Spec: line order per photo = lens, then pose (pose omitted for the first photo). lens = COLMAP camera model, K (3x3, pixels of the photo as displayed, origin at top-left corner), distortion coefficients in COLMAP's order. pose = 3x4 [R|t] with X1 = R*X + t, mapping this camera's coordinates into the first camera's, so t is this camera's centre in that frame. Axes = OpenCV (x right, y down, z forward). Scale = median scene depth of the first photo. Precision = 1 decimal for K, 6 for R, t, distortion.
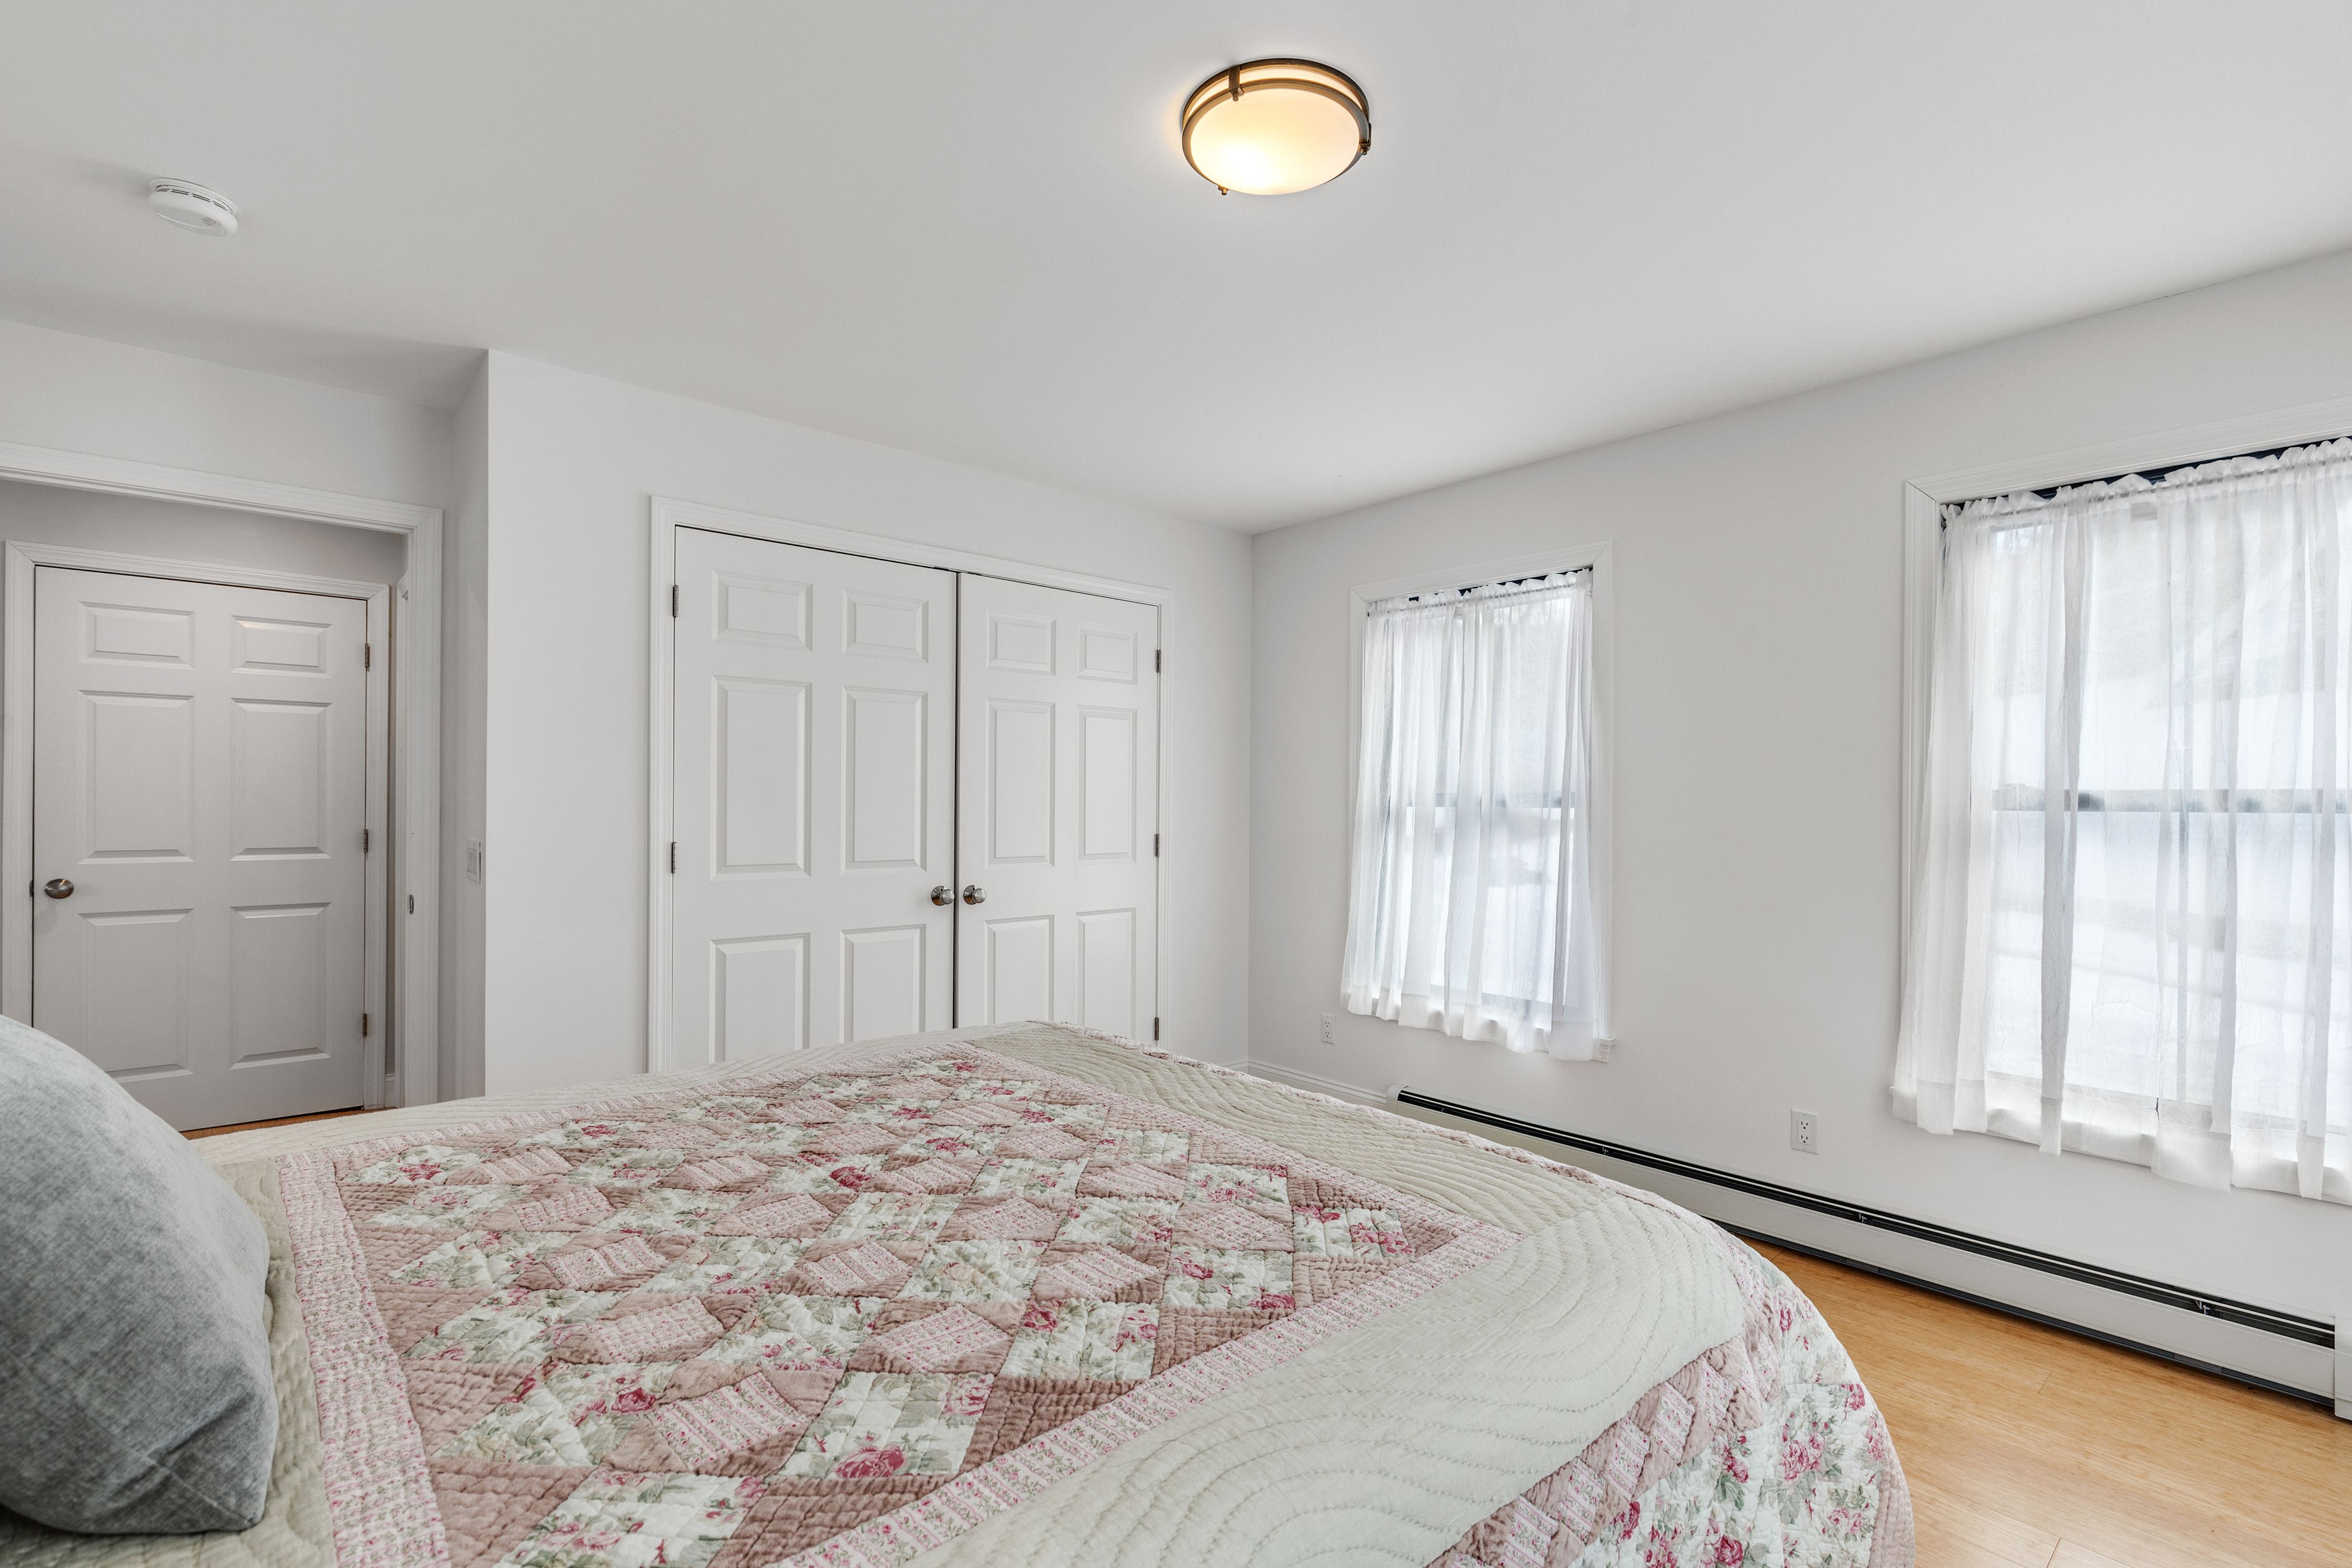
lens RADIAL K [[1056.8, 0, 1207.4], [0, 1056.8, 783.4], [0, 0, 1]] dist [-0.000612, -0.000146]
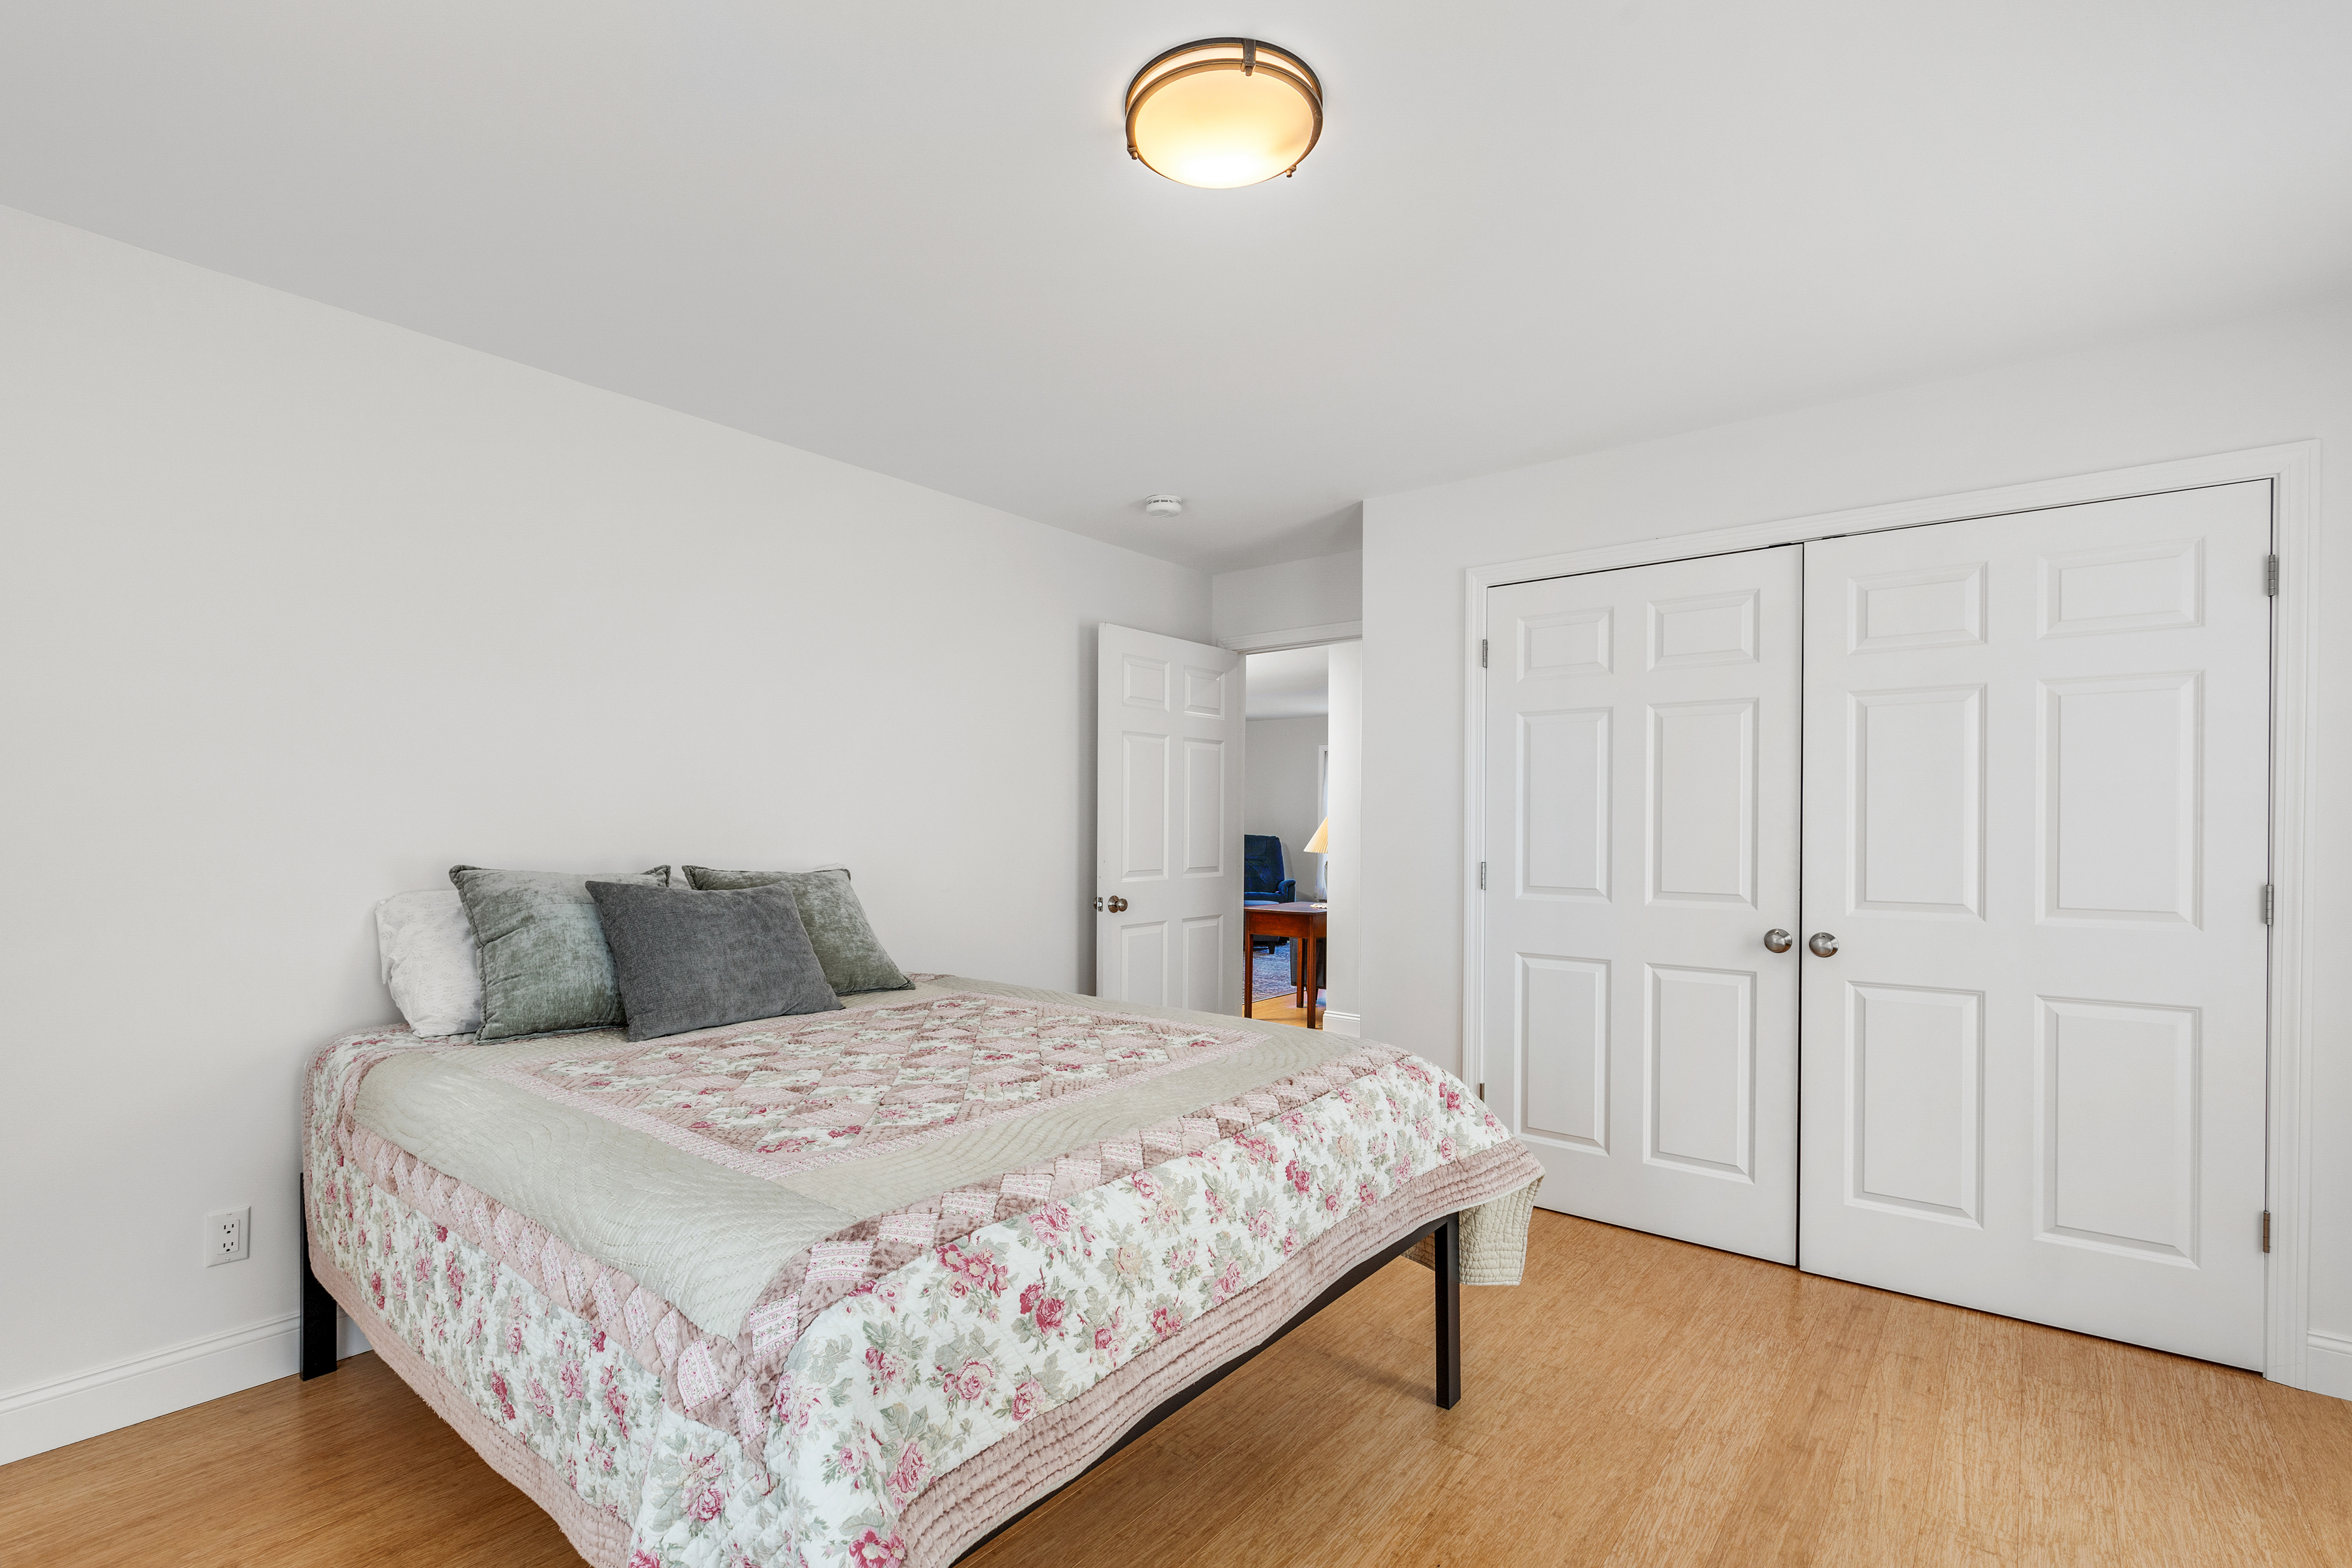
lens RADIAL K [[1063.9, 0, 1172.5], [0, 1063.9, 790.4], [0, 0, 1]] dist [-0.000858, 0.000907]
pose [[0.166817, -0.039363, -0.985202, 0.541485], [0.013332, 0.999201, -0.037665, 0.015298], [0.985898, -0.006851, 0.167208, 0.433764]]
